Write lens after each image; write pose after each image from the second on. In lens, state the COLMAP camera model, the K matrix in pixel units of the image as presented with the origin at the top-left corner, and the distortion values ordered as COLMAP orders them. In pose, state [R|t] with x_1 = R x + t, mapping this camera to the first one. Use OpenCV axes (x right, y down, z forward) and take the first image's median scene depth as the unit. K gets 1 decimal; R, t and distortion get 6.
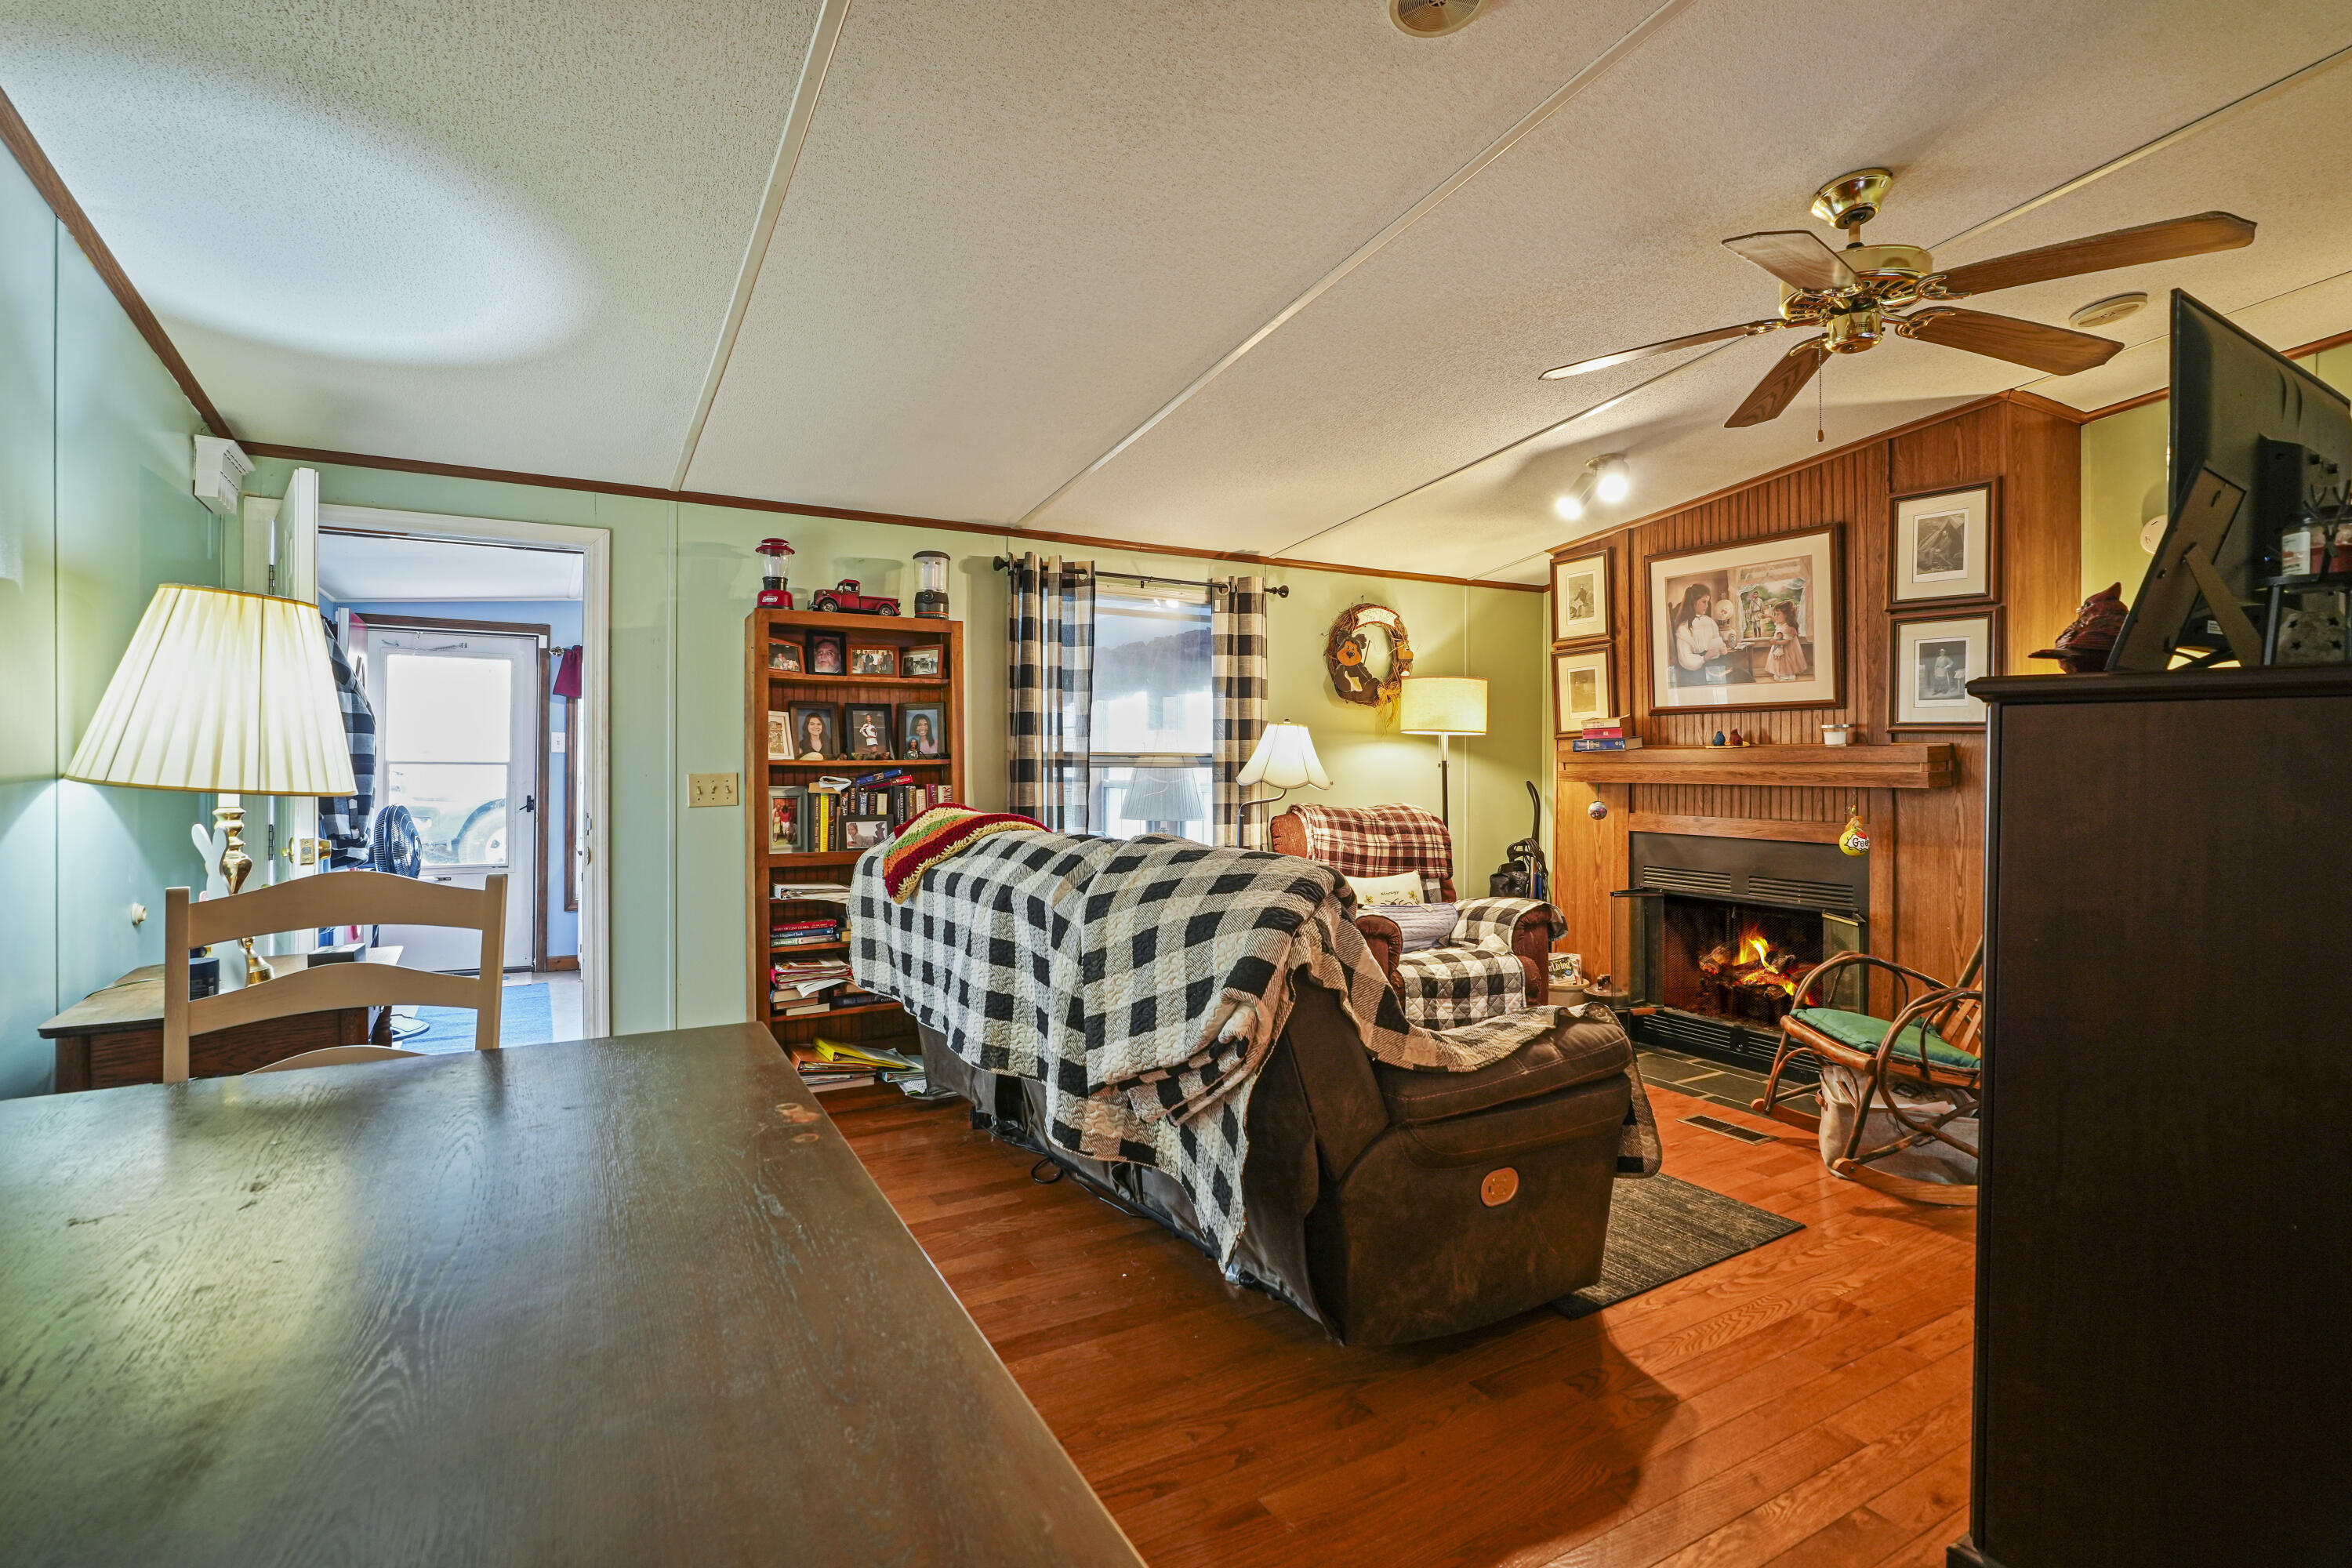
lens RADIAL K [[1094.6, 0, 1174.8], [0, 1094.6, 776.7], [0, 0, 1]] dist [-0.016813, 0.010648]
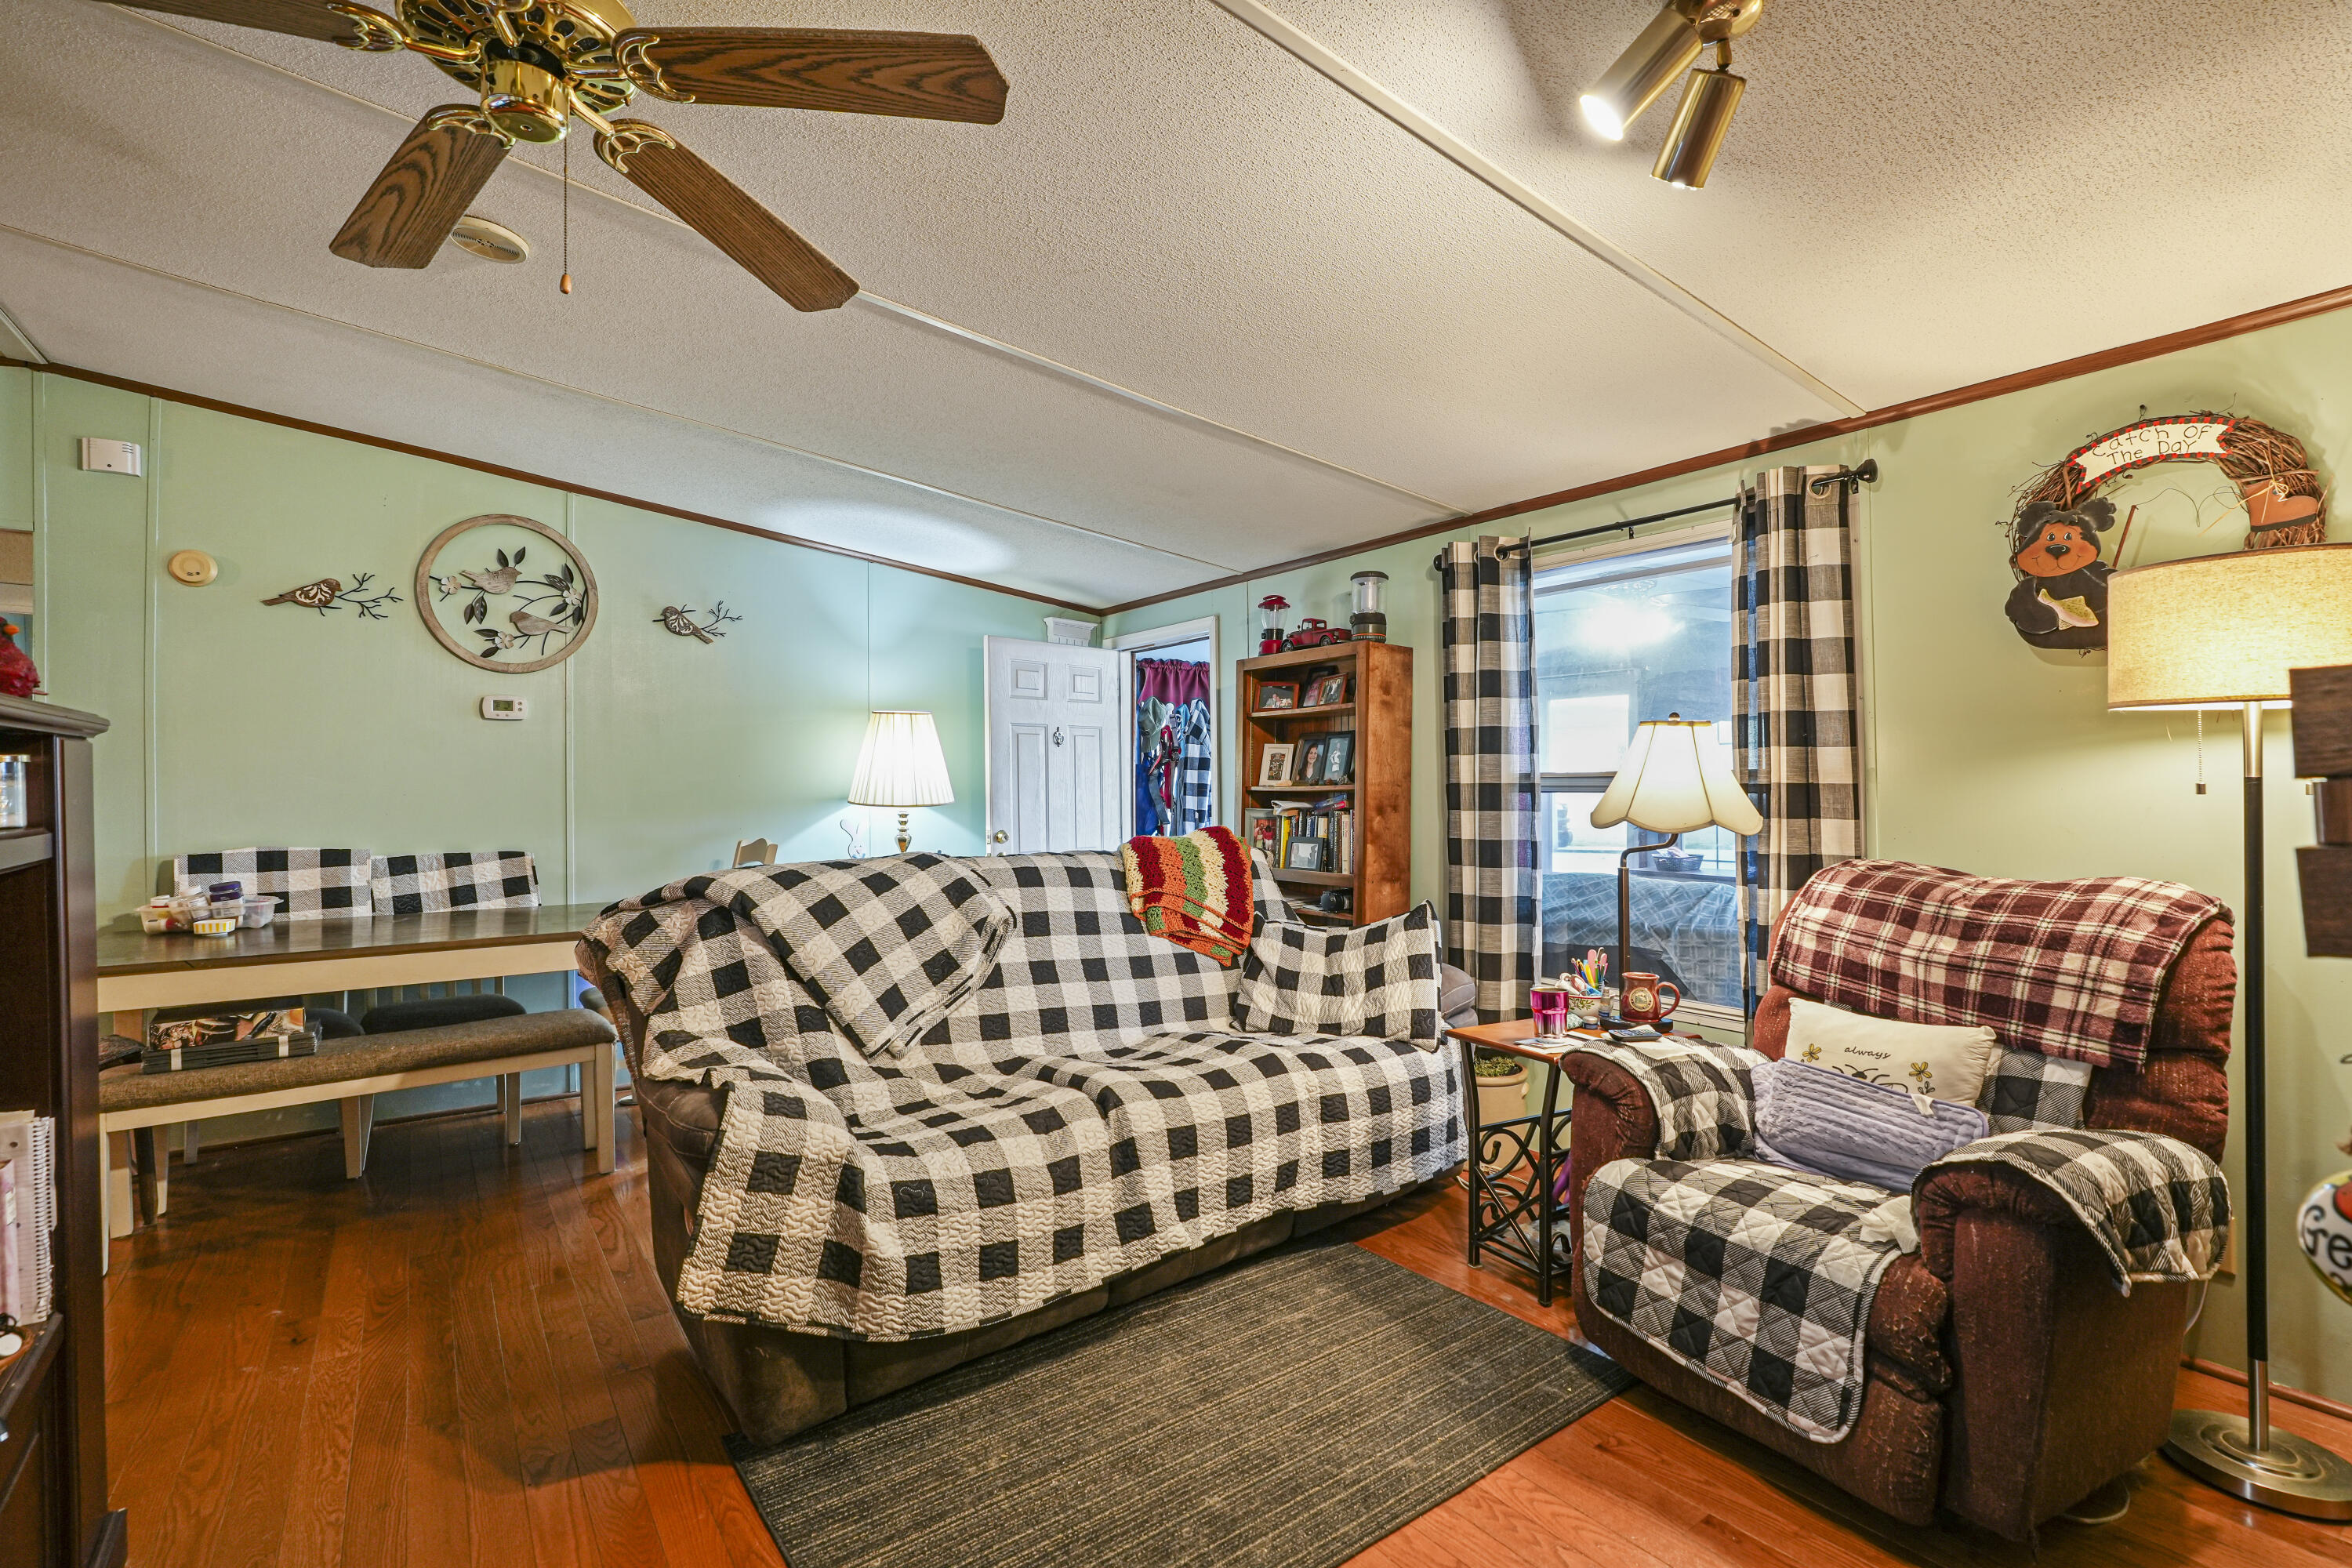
lens RADIAL K [[1094.6, 0, 1174.8], [0, 1094.6, 776.7], [0, 0, 1]] dist [-0.016813, 0.010648]
pose [[0.107723, -0.009180, -0.994139, 0.527292], [-0.001228, 0.999955, -0.009367, -0.009697], [0.994180, 0.002230, 0.107706, 0.522148]]
